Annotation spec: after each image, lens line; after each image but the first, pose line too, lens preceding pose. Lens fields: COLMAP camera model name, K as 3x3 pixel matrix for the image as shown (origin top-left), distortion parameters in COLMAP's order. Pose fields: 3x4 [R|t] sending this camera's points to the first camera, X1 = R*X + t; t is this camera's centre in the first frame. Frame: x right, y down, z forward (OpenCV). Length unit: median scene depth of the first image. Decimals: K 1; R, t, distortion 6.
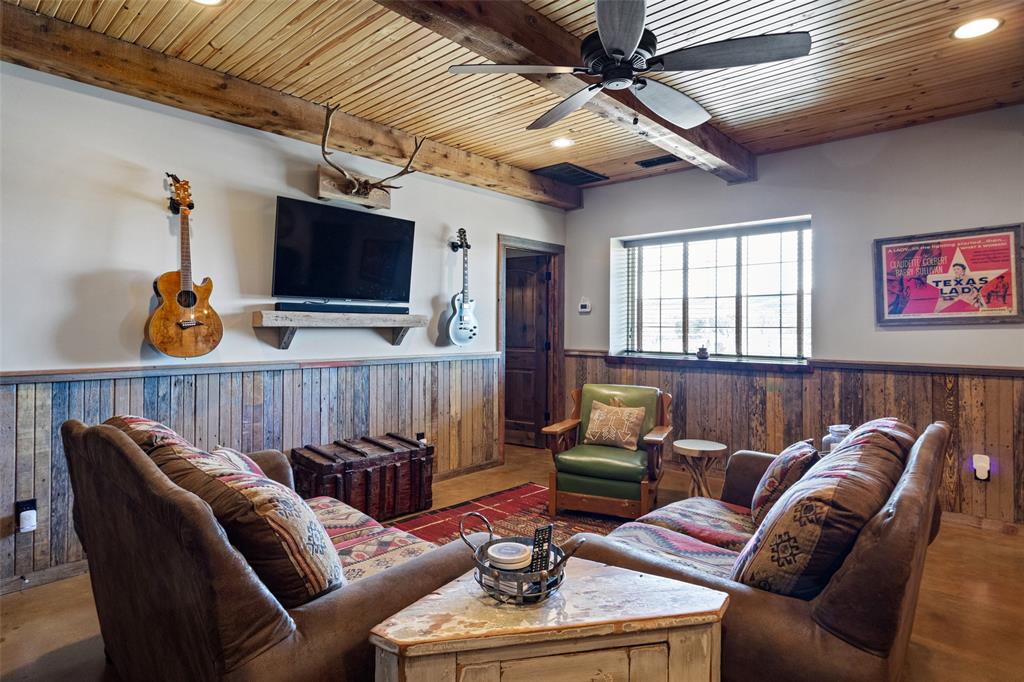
lens RADIAL K [[546.9, 0, 496.5], [0, 546.9, 326.0], [0, 0, 1]] dist [0.001774, 0.000546]
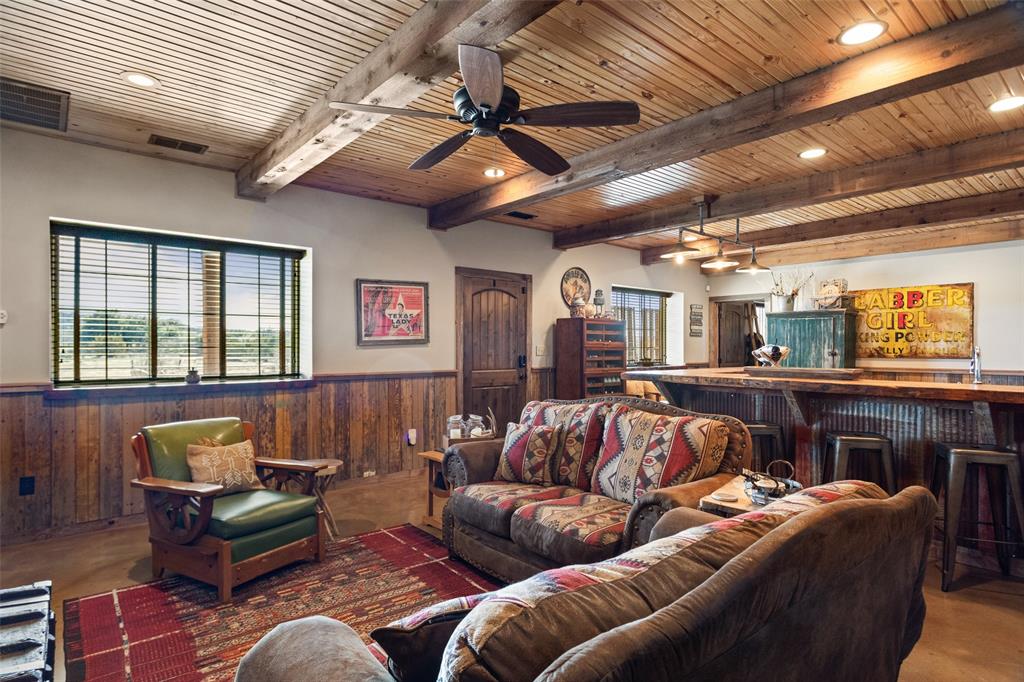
lens RADIAL K [[546.9, 0, 508.1], [0, 546.9, 343.3], [0, 0, 1]] dist [0.001774, 0.000546]
pose [[0.138249, -0.003847, 0.990390, -0.547570], [-0.002458, 0.999988, 0.004228, -0.012050], [-0.990394, -0.003019, 0.138238, 0.475090]]
